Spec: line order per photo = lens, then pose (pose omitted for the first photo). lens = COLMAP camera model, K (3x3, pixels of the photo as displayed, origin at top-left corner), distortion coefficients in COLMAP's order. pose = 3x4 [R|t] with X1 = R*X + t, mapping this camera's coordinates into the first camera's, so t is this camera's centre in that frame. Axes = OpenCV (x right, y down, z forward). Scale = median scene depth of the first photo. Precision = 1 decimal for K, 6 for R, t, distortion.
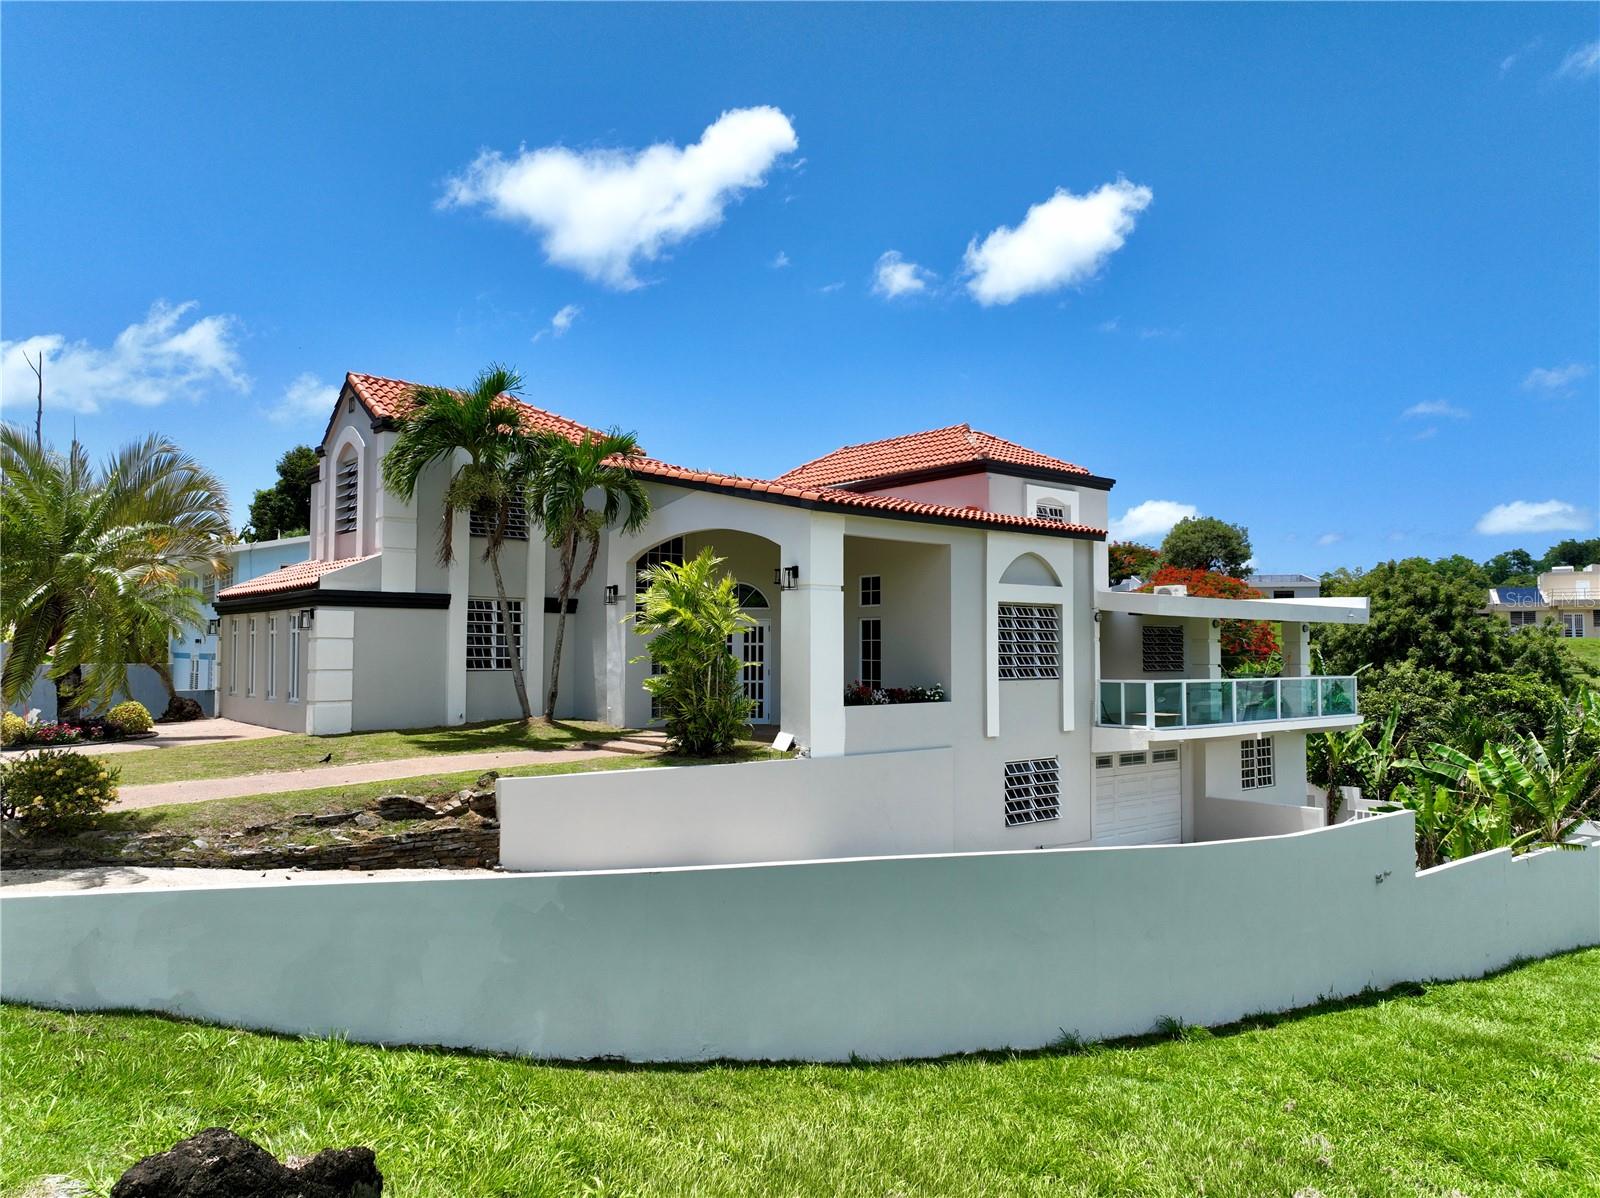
lens RADIAL K [[1117.7, 0, 799.3], [0, 1117.7, 598.3], [0, 0, 1]] dist [-0.000122, 0.016803]
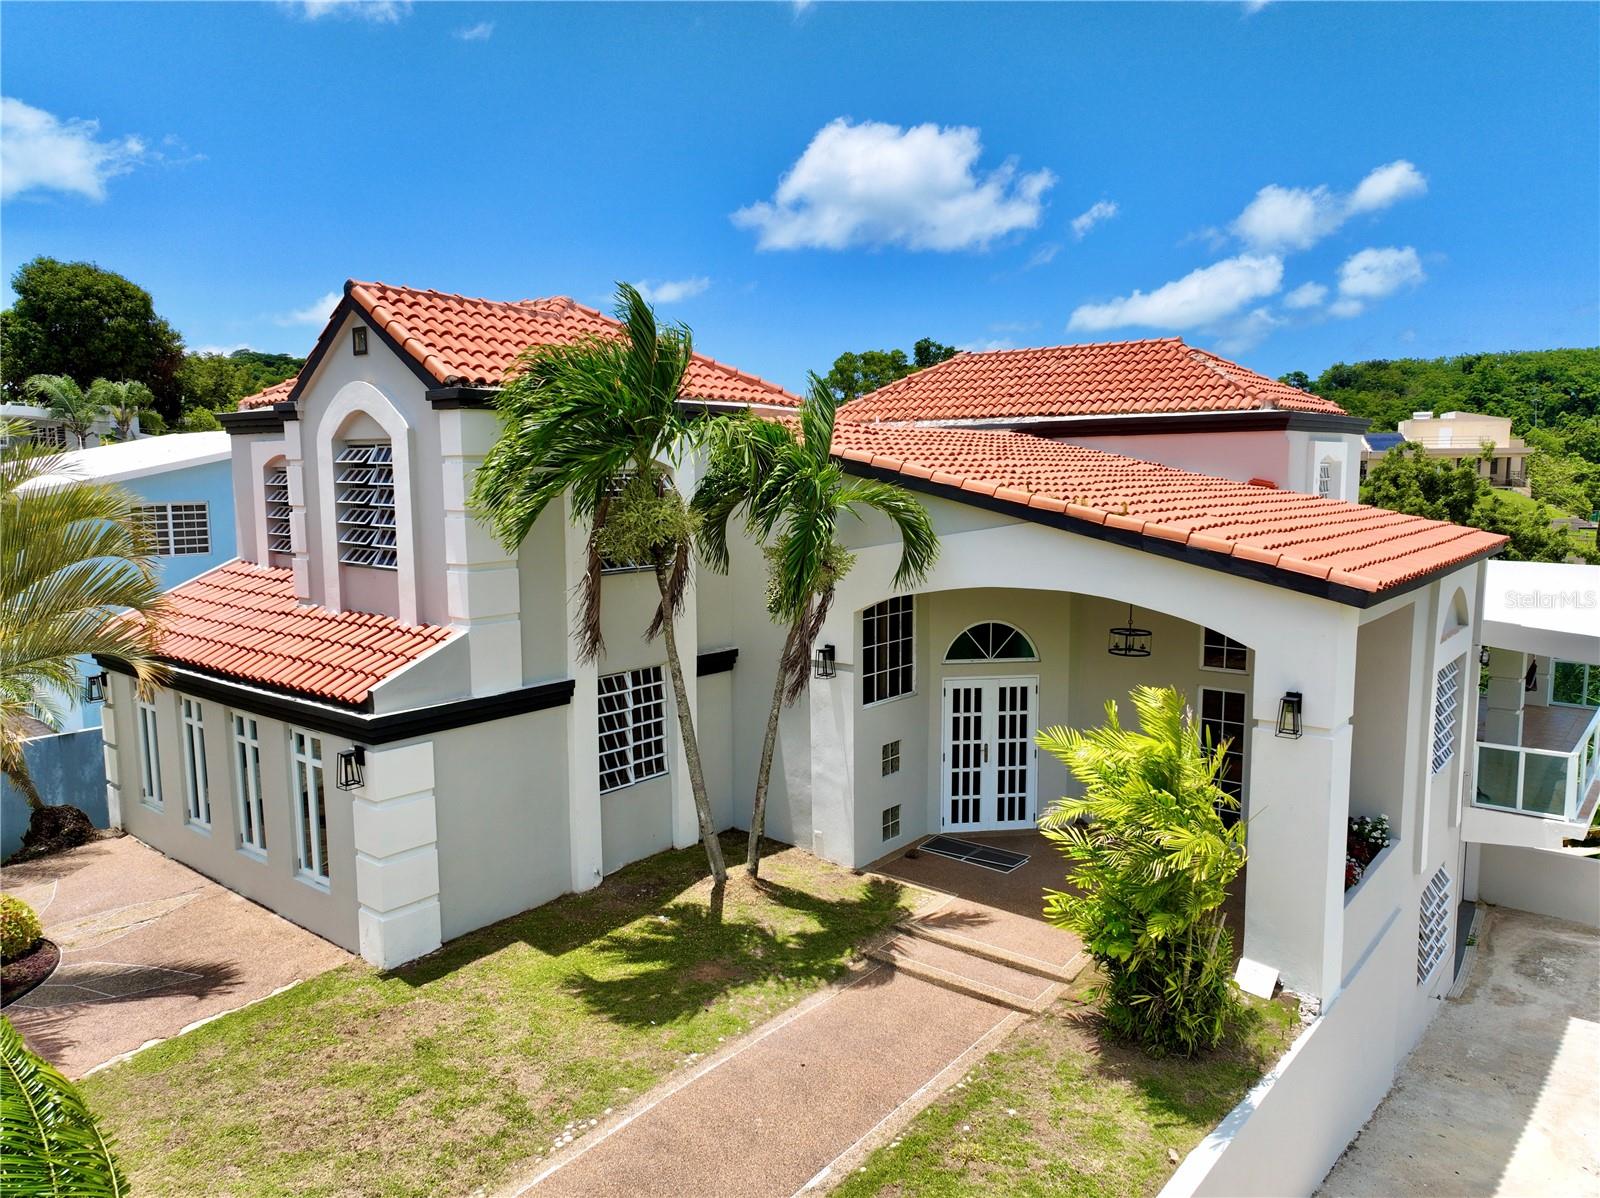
lens RADIAL K [[1117.7, 0, 801.7], [0, 1117.7, 599.0], [0, 0, 1]] dist [-0.000122, 0.016803]
pose [[0.984146, -0.029042, 0.174965, -0.307562], [-0.000345, 0.986187, 0.165632, -0.149756], [-0.177359, -0.163067, 0.970543, 0.428546]]
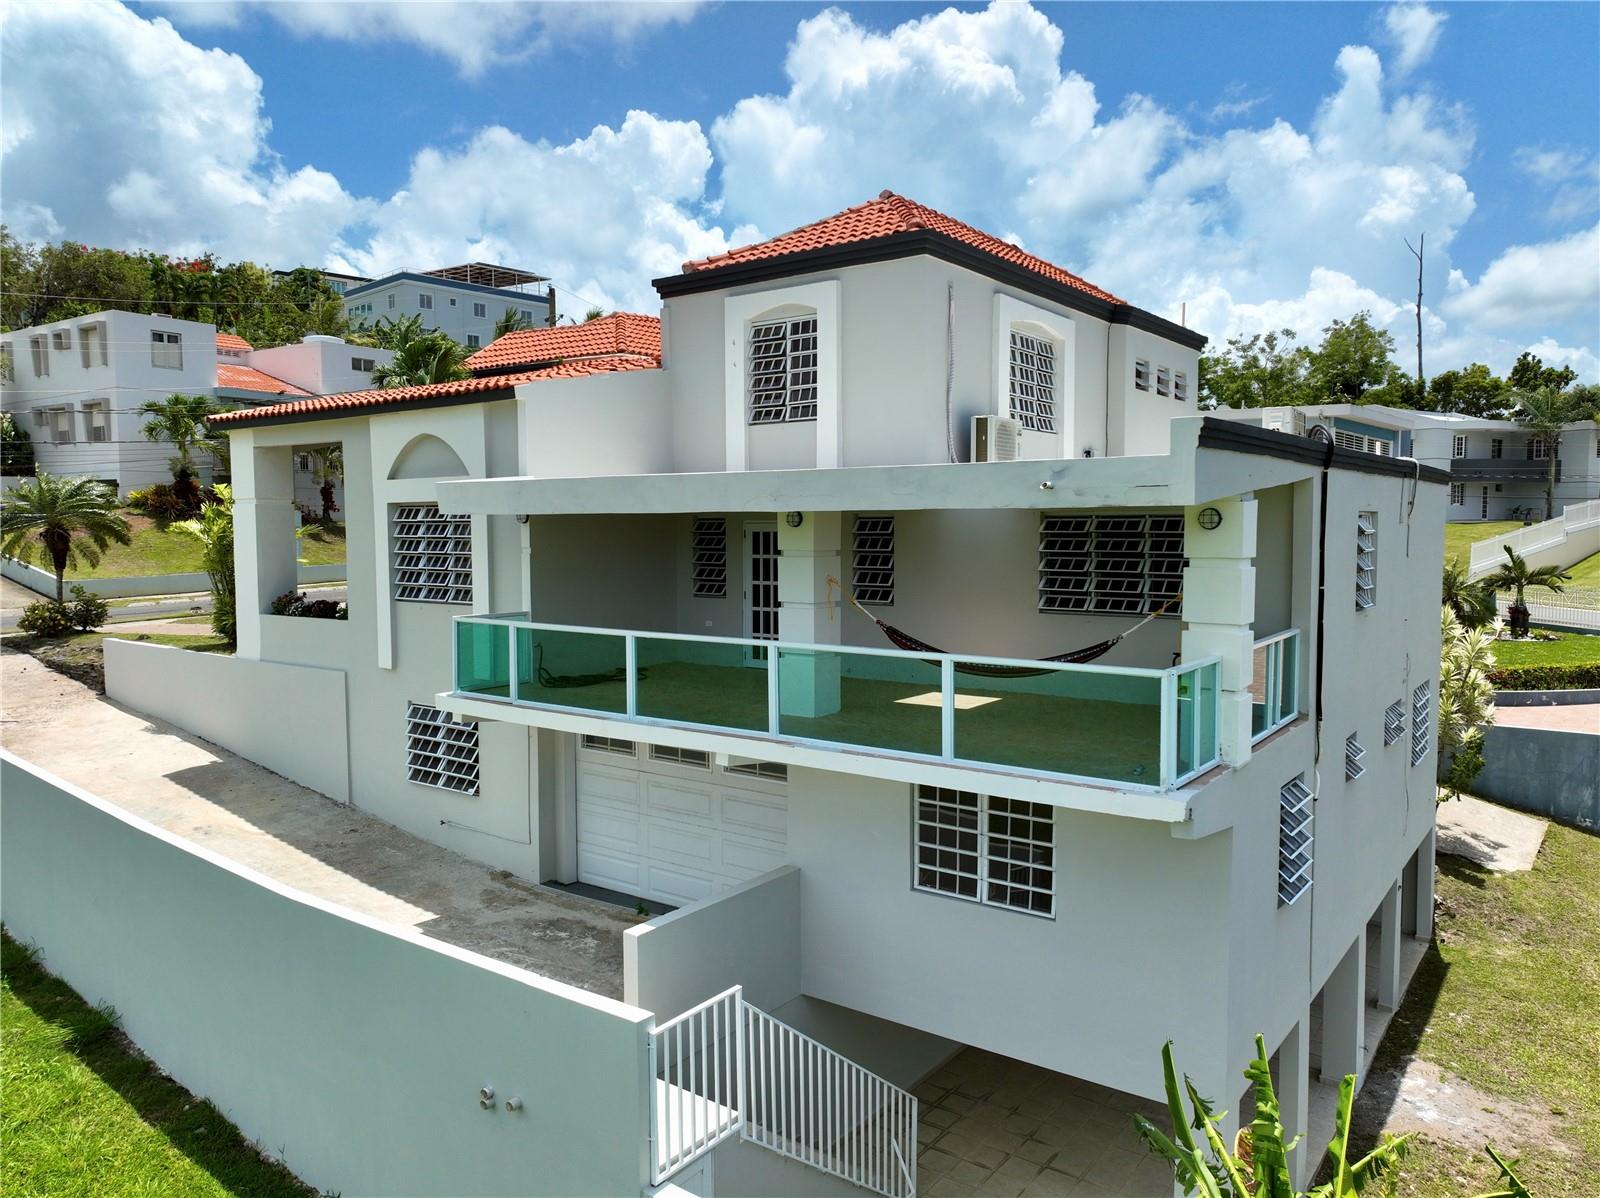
lens RADIAL K [[1117.7, 0, 796.2], [0, 1117.7, 614.0], [0, 0, 1]] dist [-0.000122, 0.016803]
pose [[0.240565, 0.073658, -0.967834, 1.028317], [0.048622, 0.994950, 0.087807, 0.025819], [0.969414, -0.068181, 0.235769, 1.087047]]
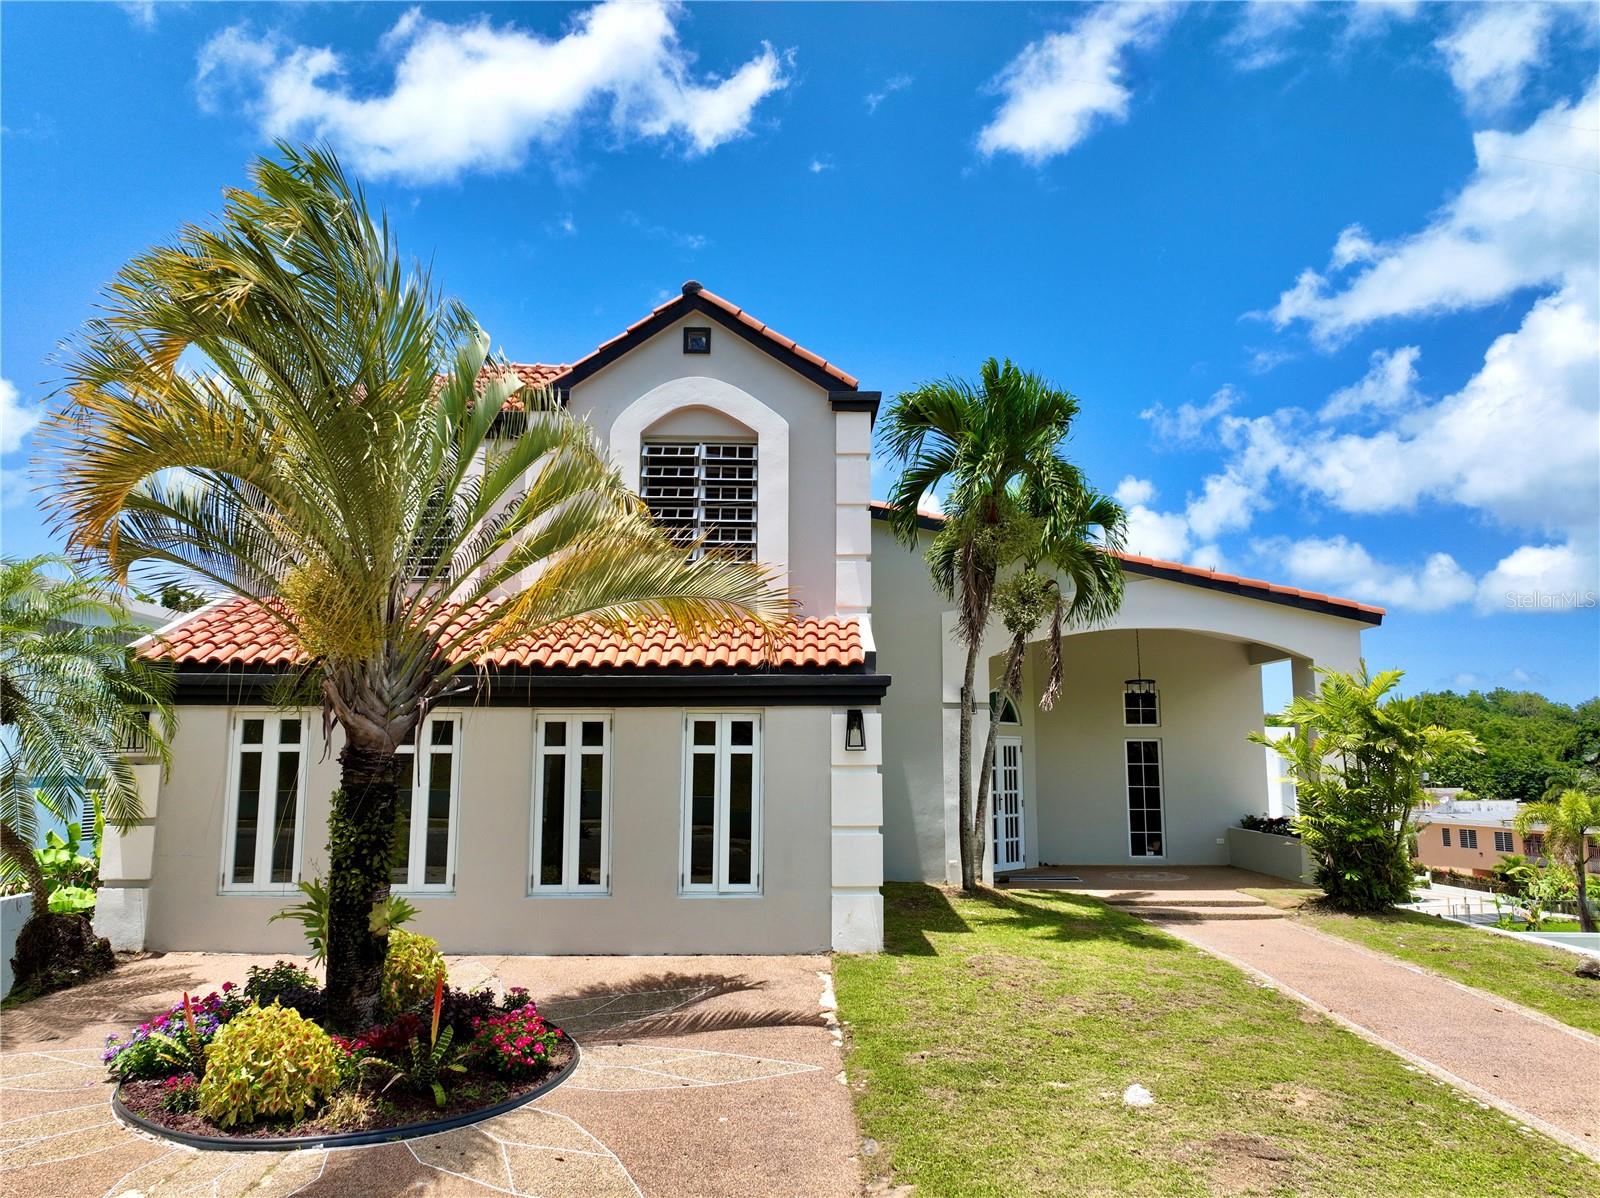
lens RADIAL K [[1117.7, 0, 807.3], [0, 1117.7, 596.0], [0, 0, 1]] dist [-0.000122, 0.016803]
pose [[0.634944, 0.109939, 0.764696, -0.840756], [-0.039499, 0.993148, -0.109986, 0.013433], [-0.771548, 0.039630, 0.634935, 0.658786]]
